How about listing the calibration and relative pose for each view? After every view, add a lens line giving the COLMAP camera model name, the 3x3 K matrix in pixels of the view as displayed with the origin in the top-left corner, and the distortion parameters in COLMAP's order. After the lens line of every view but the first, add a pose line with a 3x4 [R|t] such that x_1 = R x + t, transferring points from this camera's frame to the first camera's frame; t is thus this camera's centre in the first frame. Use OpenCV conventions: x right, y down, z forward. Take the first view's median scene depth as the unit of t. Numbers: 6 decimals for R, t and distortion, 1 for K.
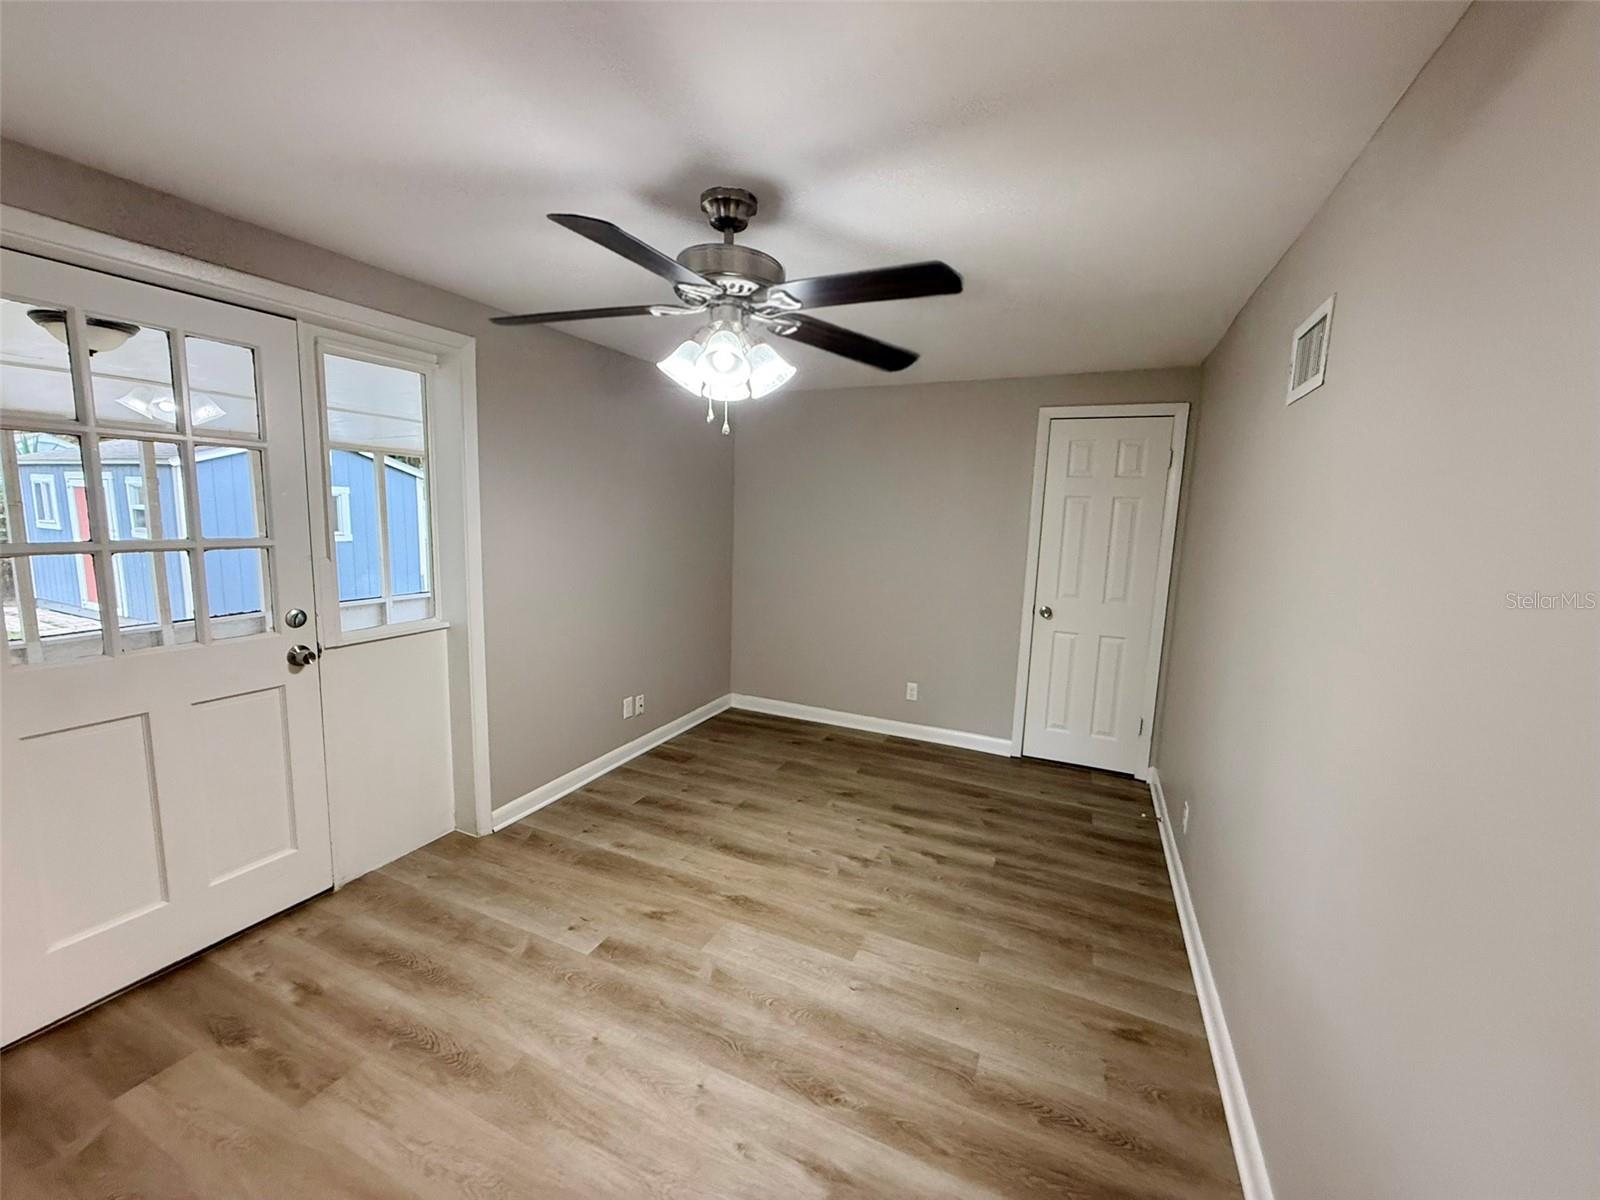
lens RADIAL K [[656.6, 0, 788.5], [0, 656.6, 601.2], [0, 0, 1]] dist [-0.002274, -0.000133]
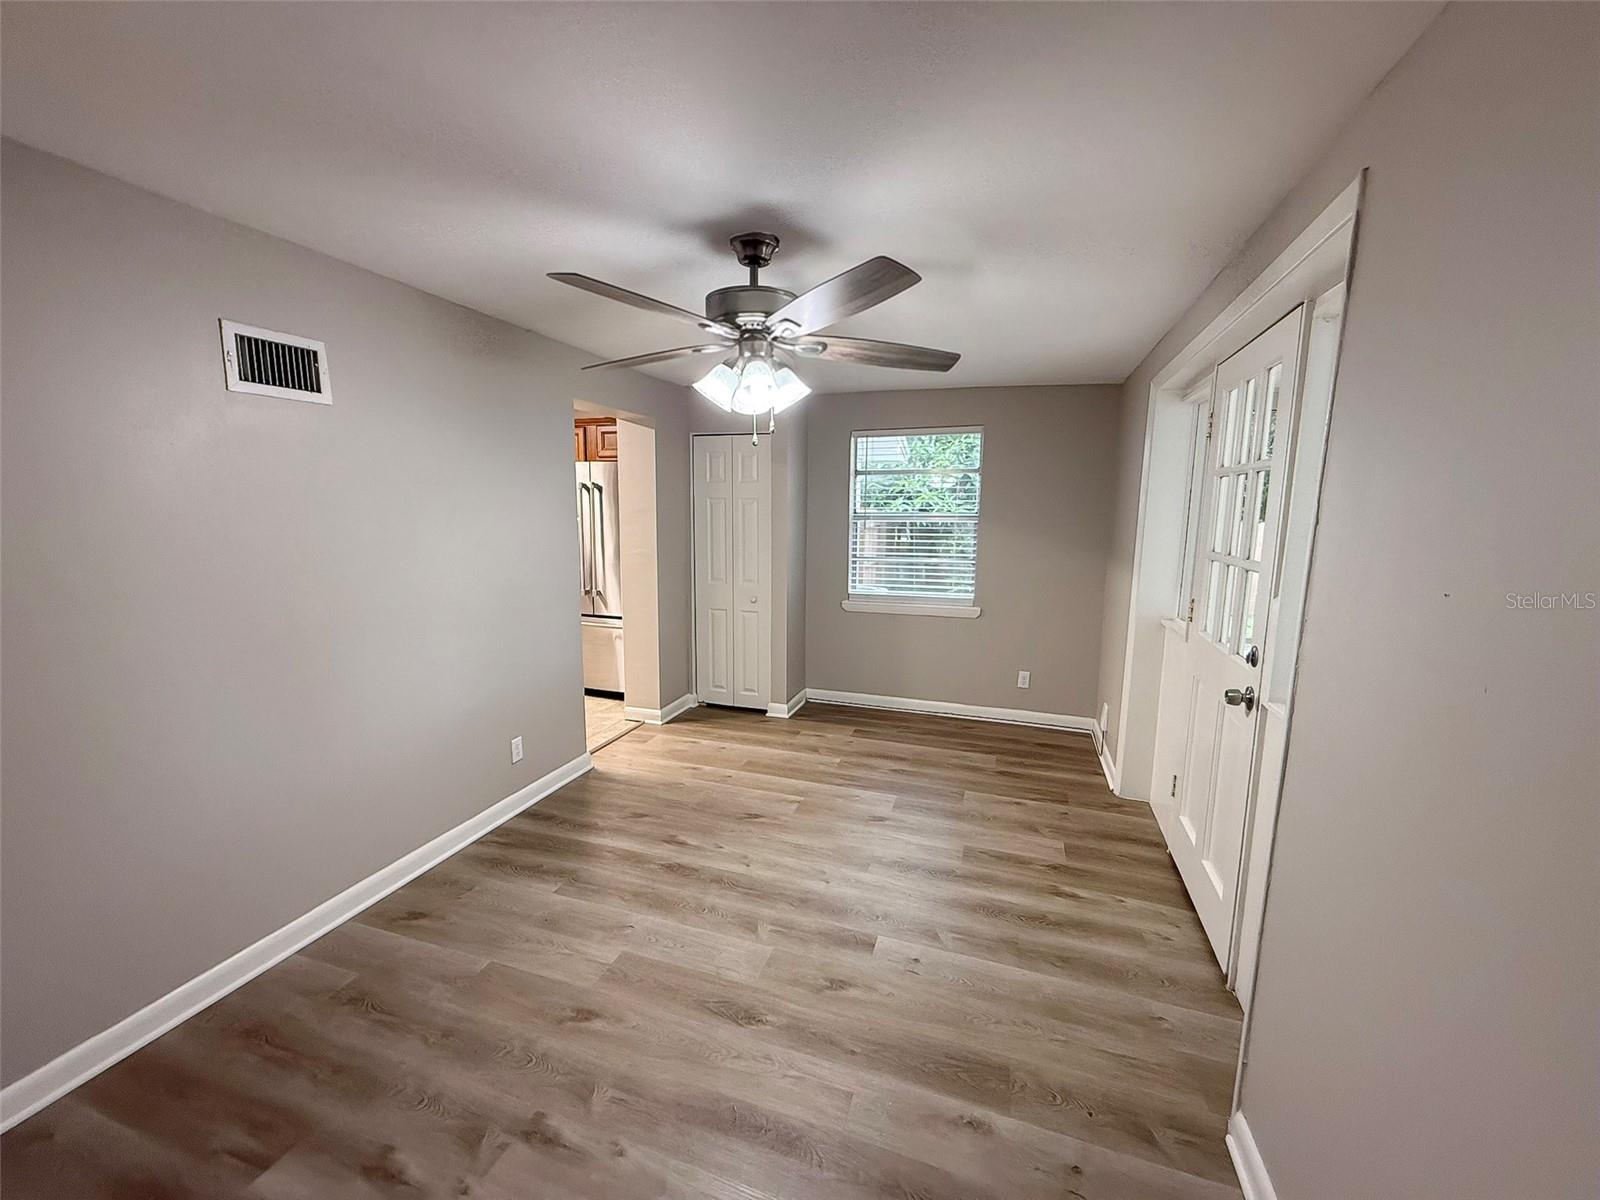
lens RADIAL K [[656.6, 0, 788.5], [0, 656.6, 601.2], [0, 0, 1]] dist [-0.002274, -0.000133]
pose [[-0.994435, -0.026392, -0.101995, -0.038343], [-0.053743, 0.959756, 0.275645, -0.256739], [0.090616, 0.279592, -0.955833, 1.799311]]
